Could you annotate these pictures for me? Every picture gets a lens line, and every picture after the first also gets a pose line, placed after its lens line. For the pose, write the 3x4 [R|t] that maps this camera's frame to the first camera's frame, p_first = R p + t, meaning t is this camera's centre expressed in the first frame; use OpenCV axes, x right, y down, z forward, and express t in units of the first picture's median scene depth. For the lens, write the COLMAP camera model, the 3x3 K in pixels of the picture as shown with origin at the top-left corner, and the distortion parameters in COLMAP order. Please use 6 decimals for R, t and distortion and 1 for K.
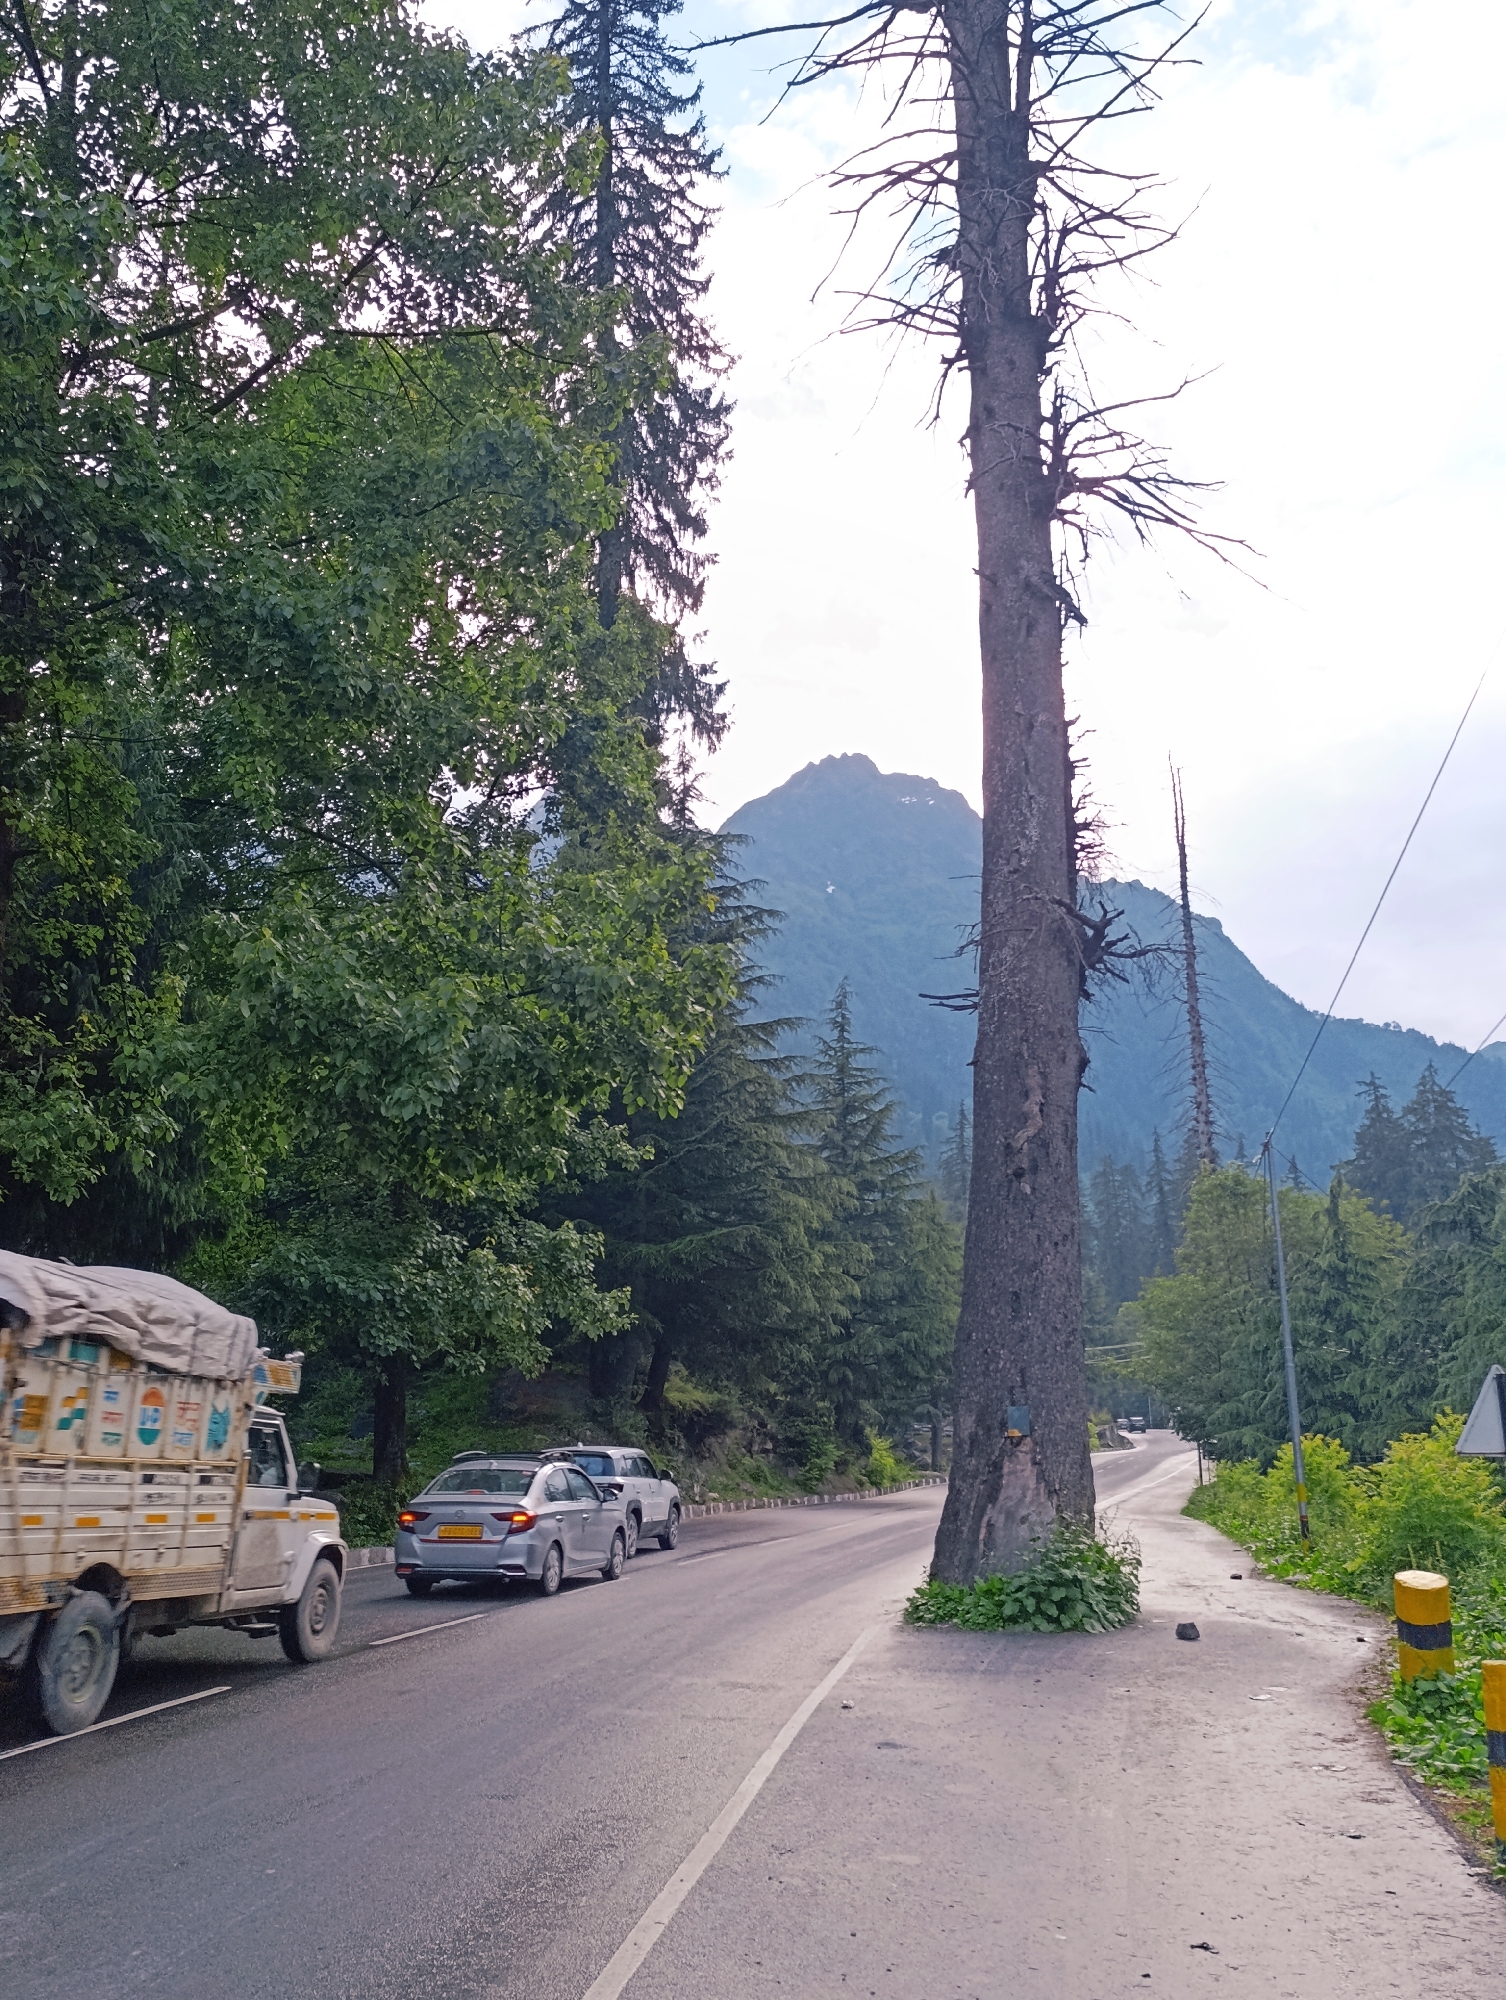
lens RADIAL K [[1634.5, 0, 752.5], [0, 1634.5, 983.8], [0, 0, 1]] dist [0.024048, -0.048740]
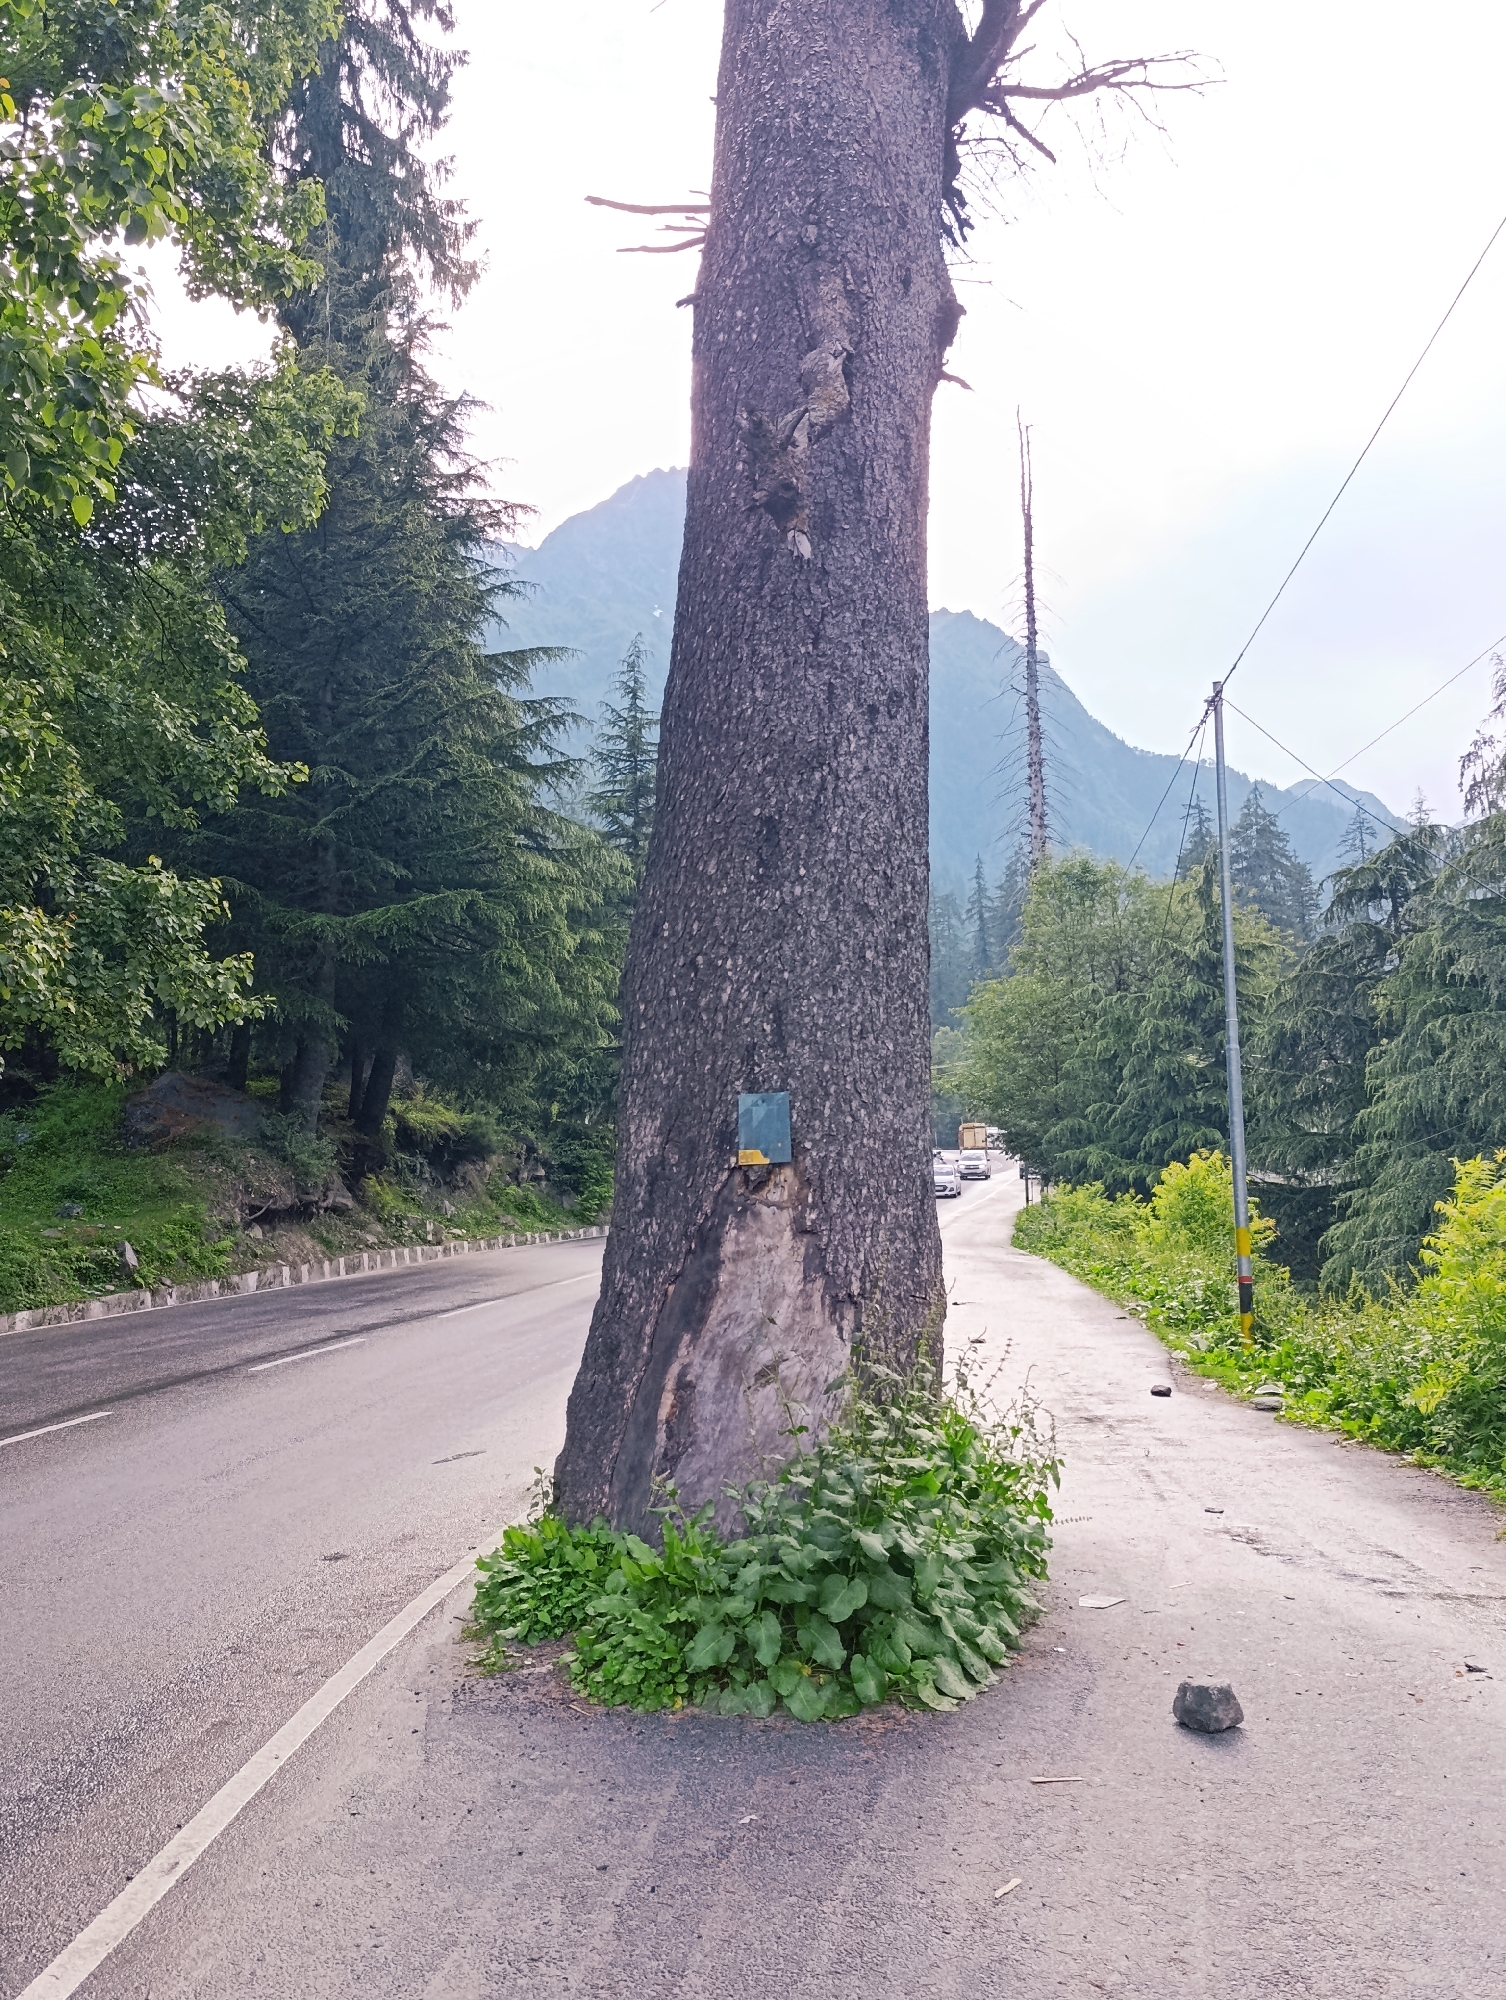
lens RADIAL K [[1634.5, 0, 748.6], [0, 1634.5, 1006.4], [0, 0, 1]] dist [0.024048, -0.048740]
pose [[0.994646, -0.001905, 0.103321, 0.043100], [-0.016230, 0.984541, 0.174398, 0.061838], [-0.102056, -0.175142, 0.979239, 0.226289]]
